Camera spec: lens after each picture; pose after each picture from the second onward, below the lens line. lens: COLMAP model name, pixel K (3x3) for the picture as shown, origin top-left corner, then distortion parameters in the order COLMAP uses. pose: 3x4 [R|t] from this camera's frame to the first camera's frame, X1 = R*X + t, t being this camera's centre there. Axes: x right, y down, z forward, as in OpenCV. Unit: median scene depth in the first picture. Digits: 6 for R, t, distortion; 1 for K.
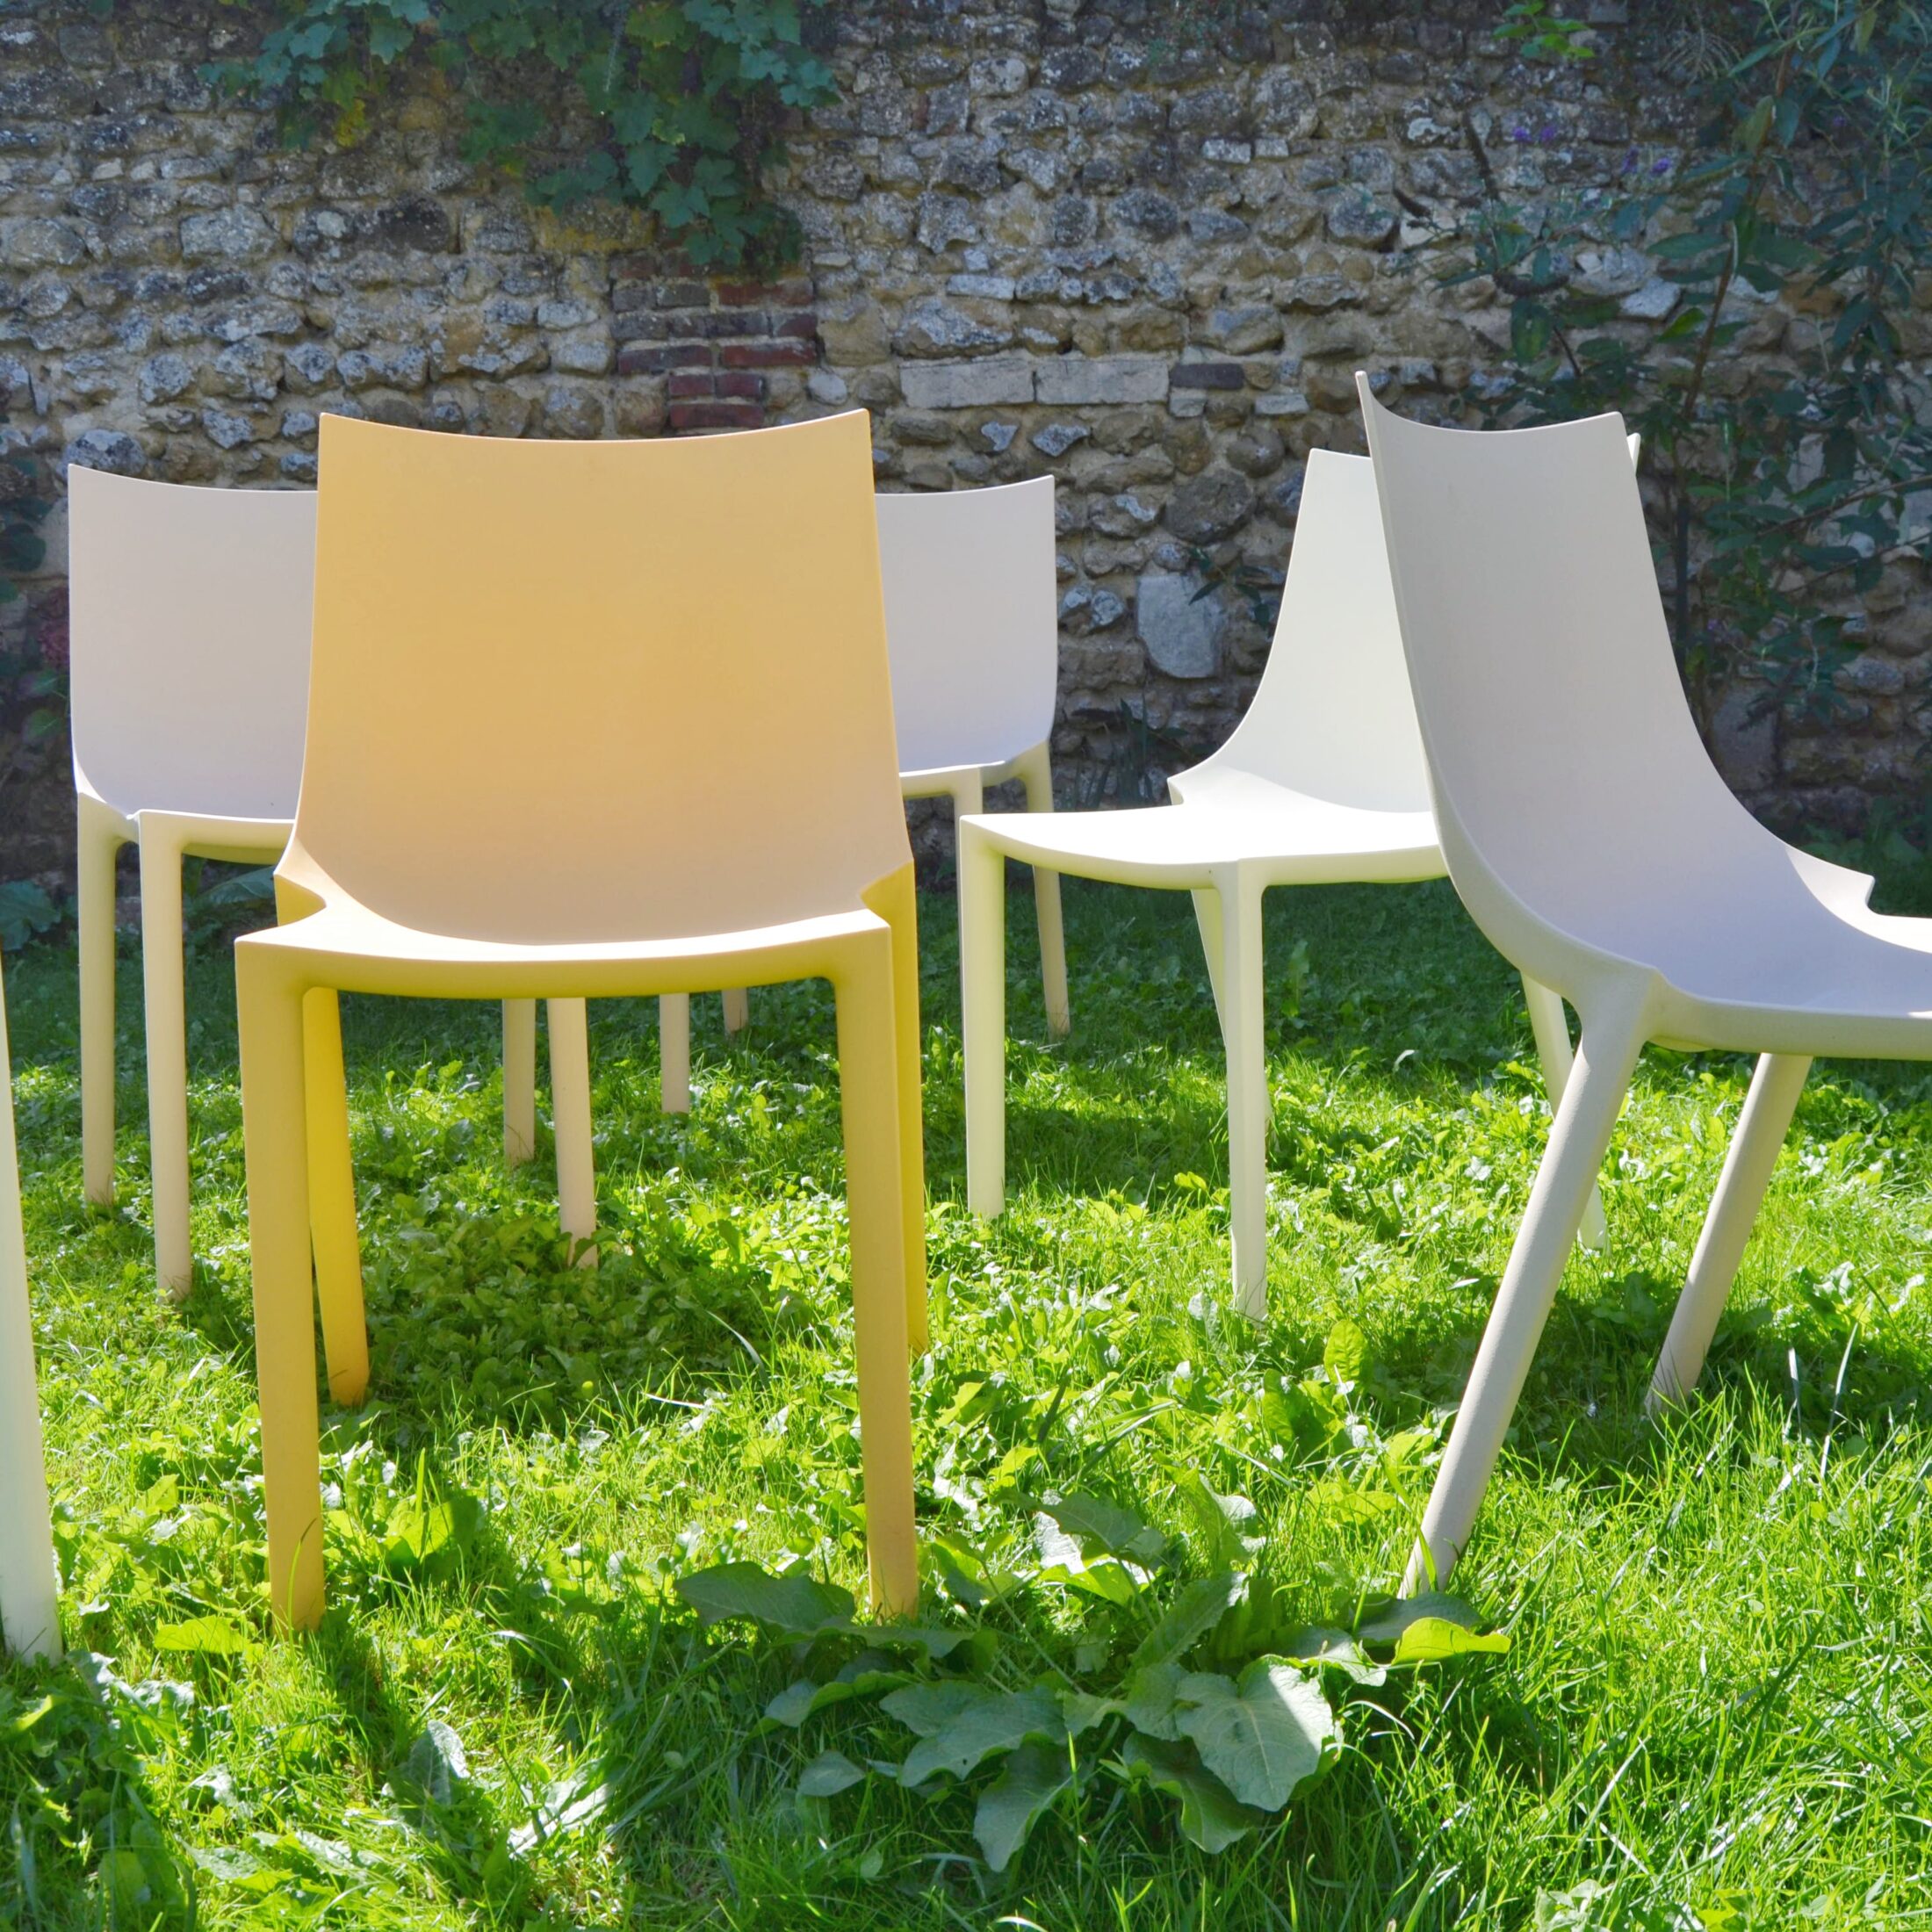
lens RADIAL K [[2311.5, 0, 1015.0], [0, 2311.5, 963.5], [0, 0, 1]] dist [-0.093588, 0.036449]
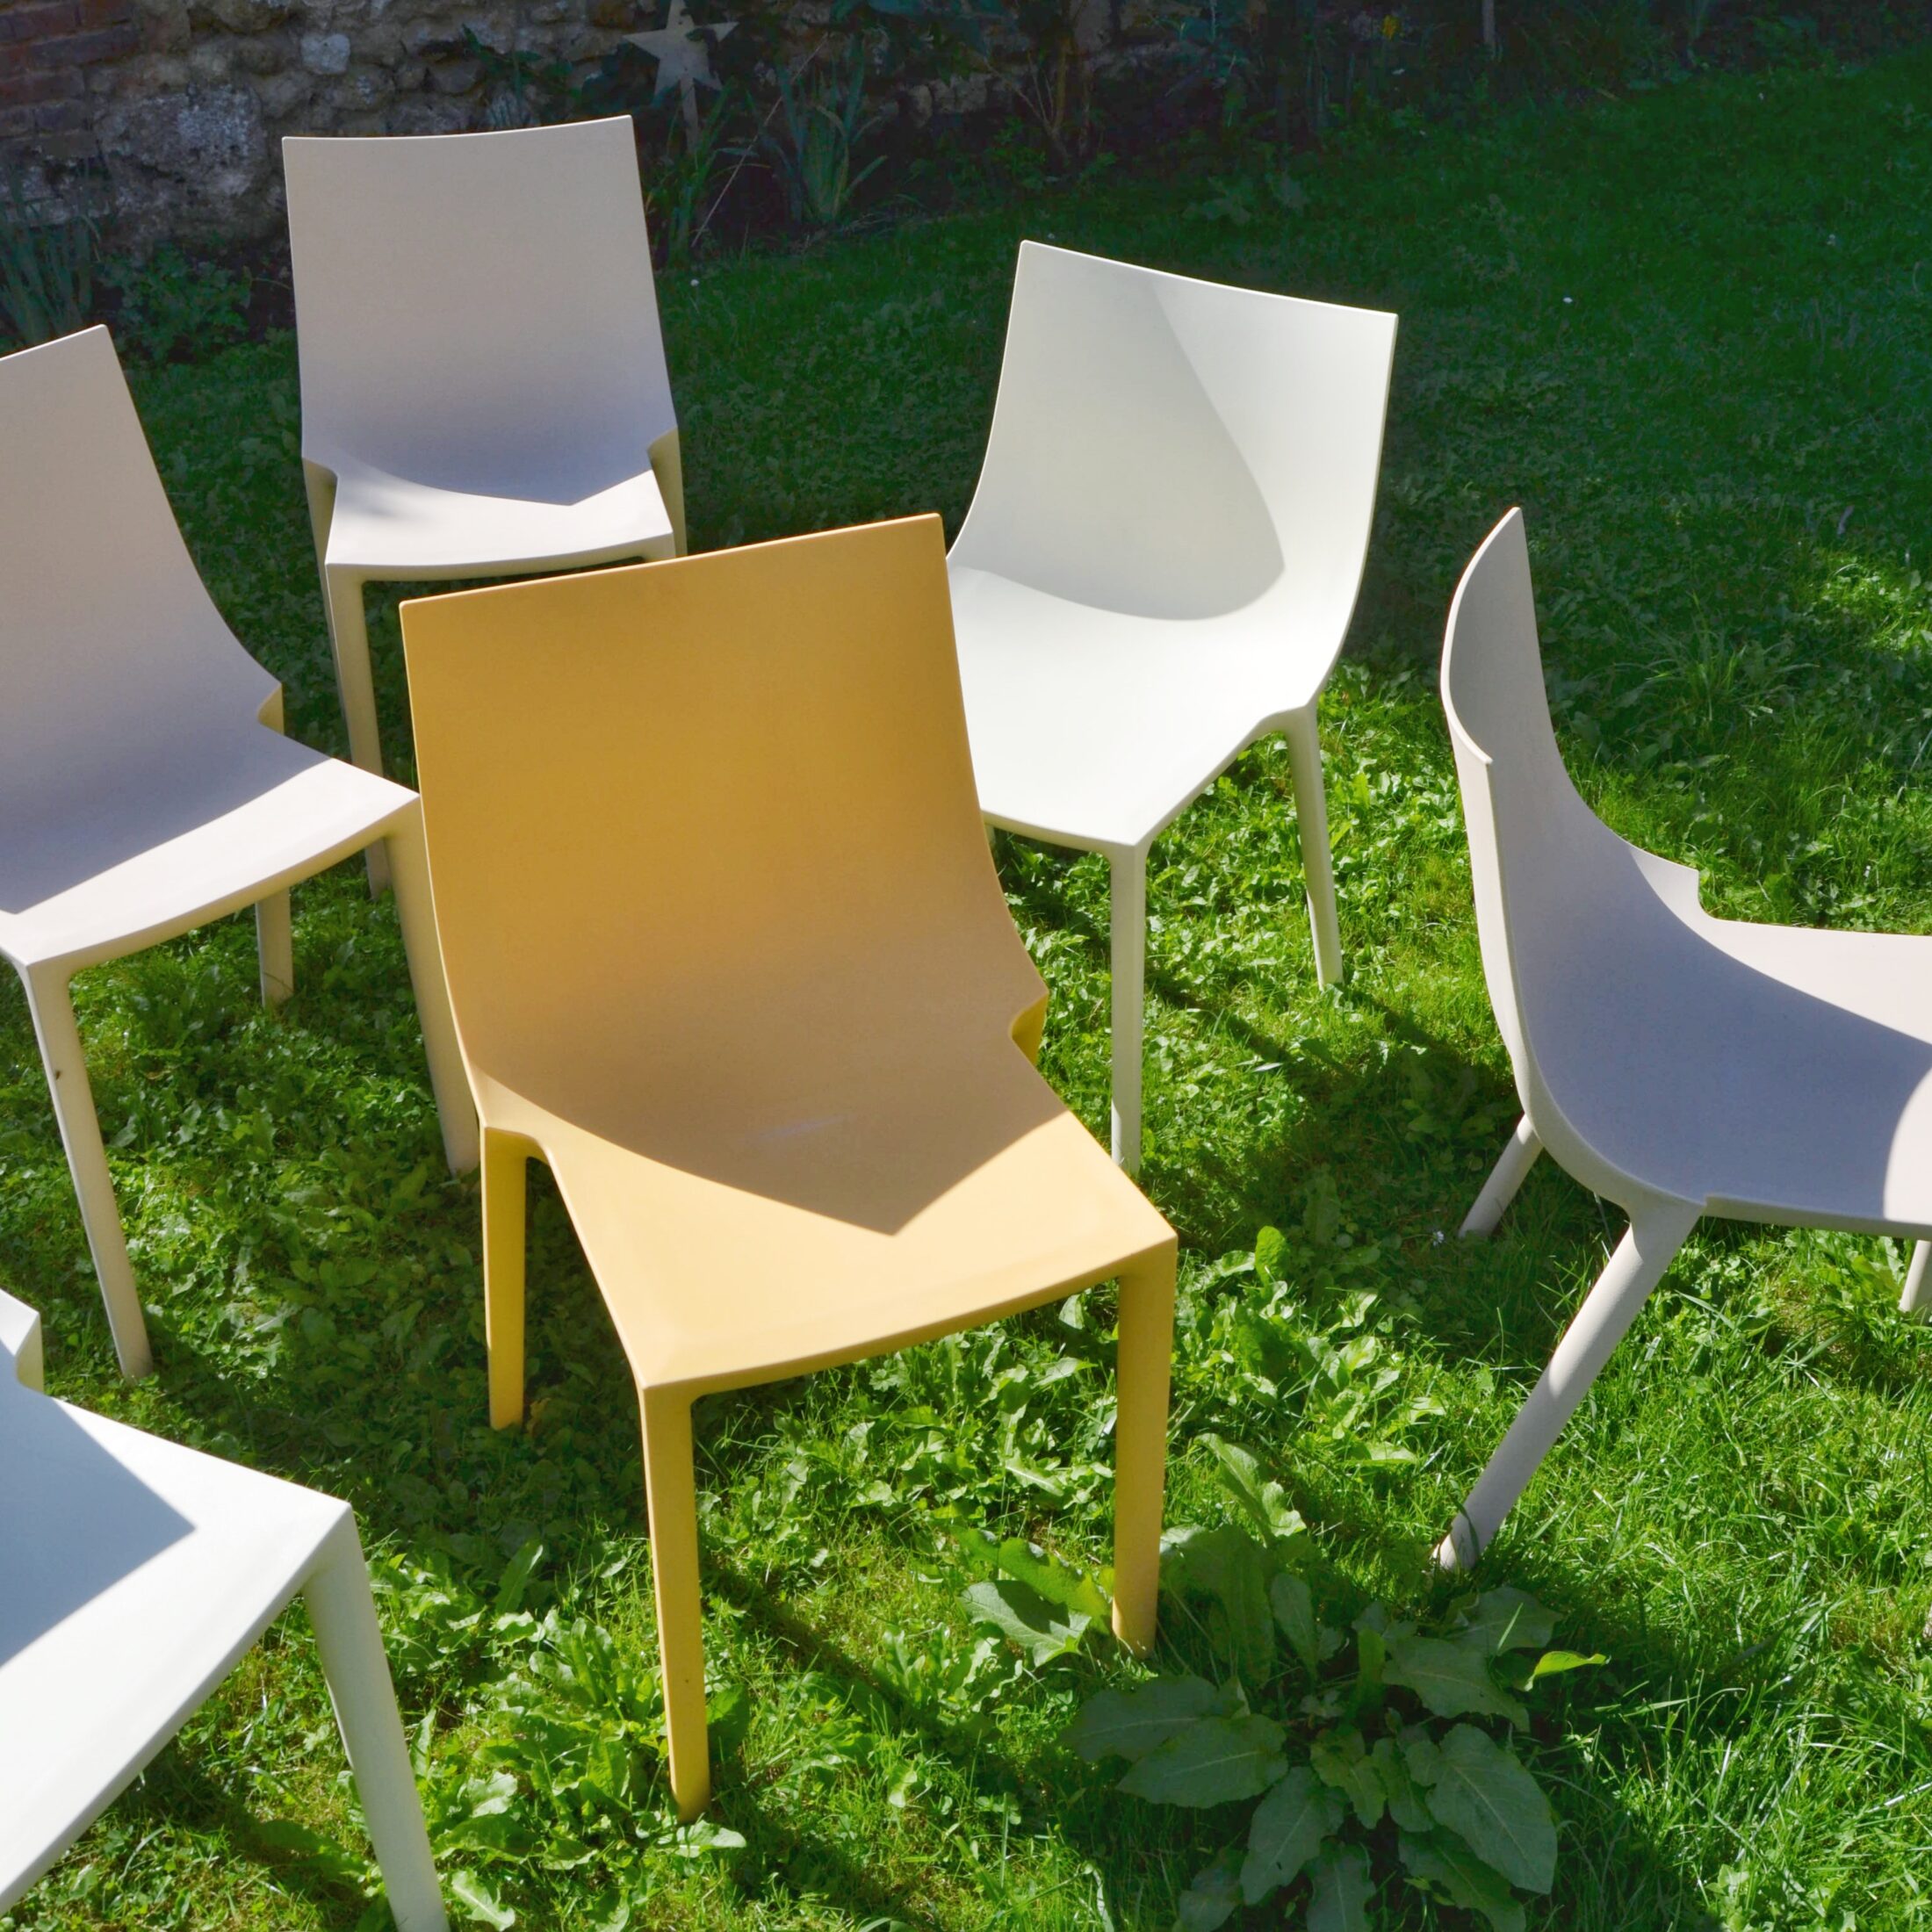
lens RADIAL K [[2310.0, 0, 1008.7], [0, 2310.0, 845.9], [0, 0, 1]] dist [-0.094297, 0.032454]
pose [[0.929158, -0.188086, 0.318260, -0.108306], [0.051403, 0.918268, 0.392609, -0.167559], [-0.366092, -0.348436, 0.862884, 0.023391]]
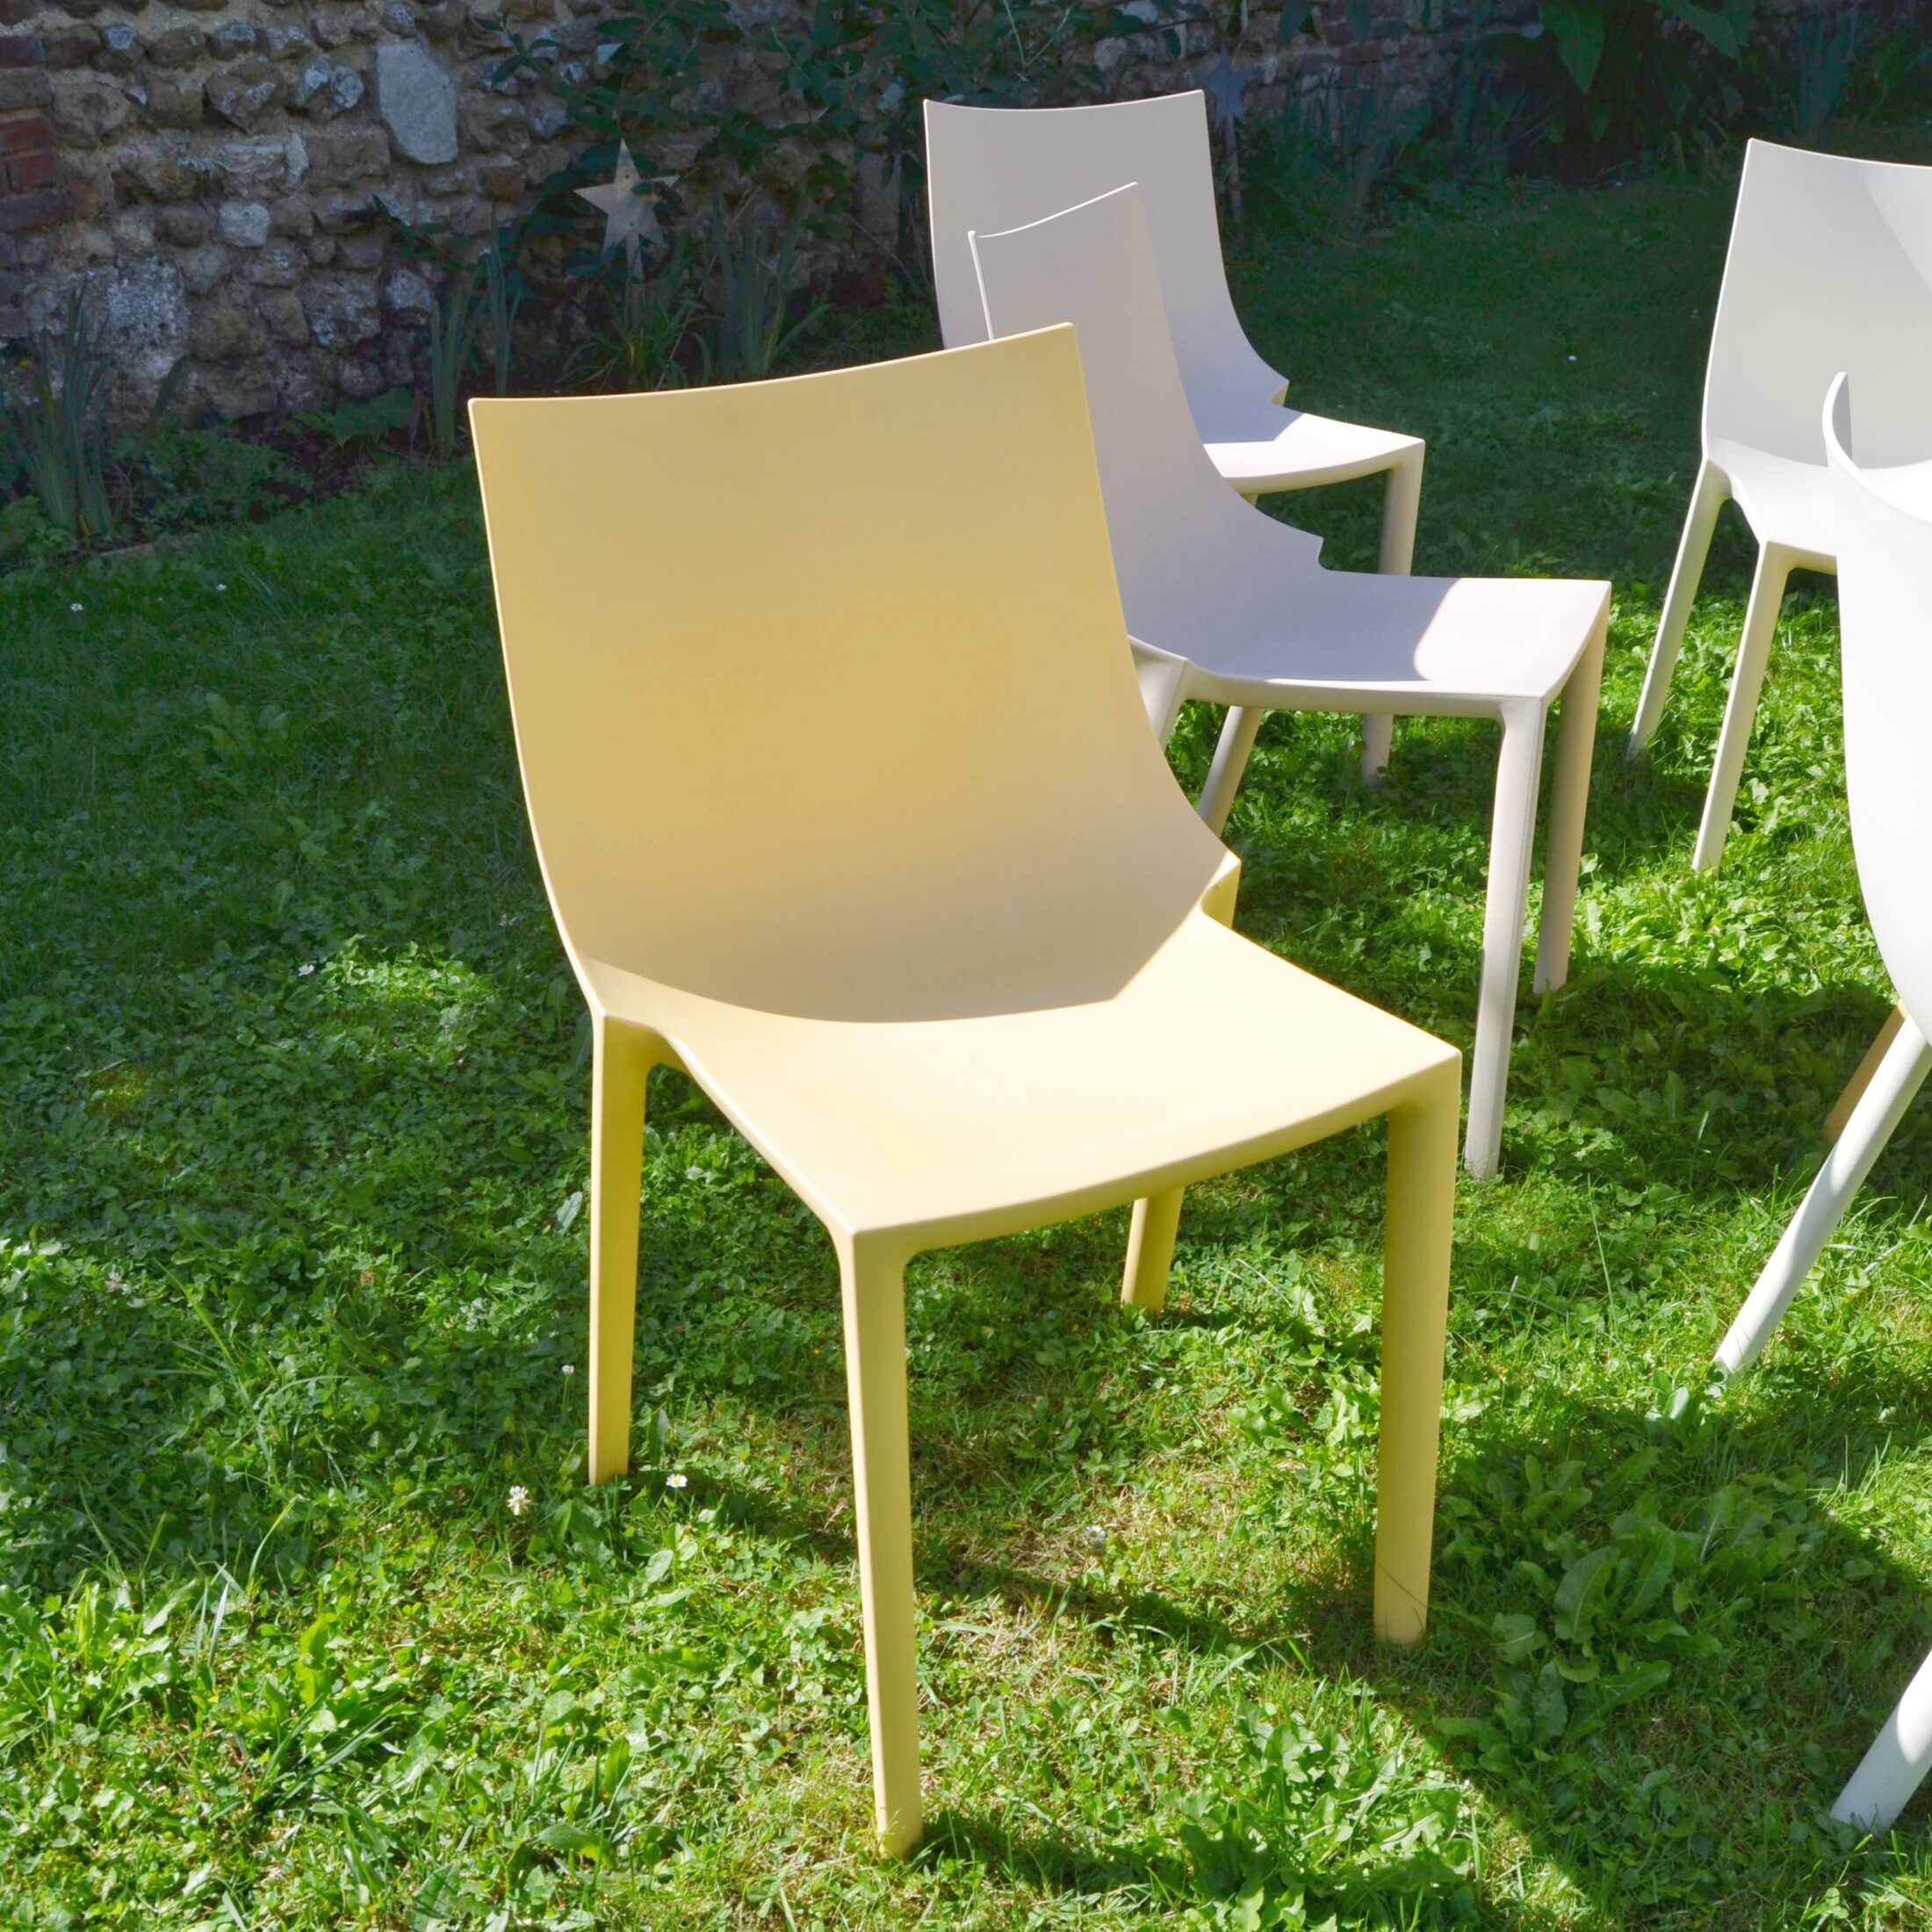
lens RADIAL K [[2266.1, 0, 981.6], [0, 2266.1, 1108.3], [0, 0, 1]] dist [-0.097600, 0.043674]
pose [[0.738638, -0.314886, 0.596037, -0.421775], [0.084518, 0.920477, 0.381548, -0.102342], [-0.668782, -0.231450, 0.706513, 0.172518]]
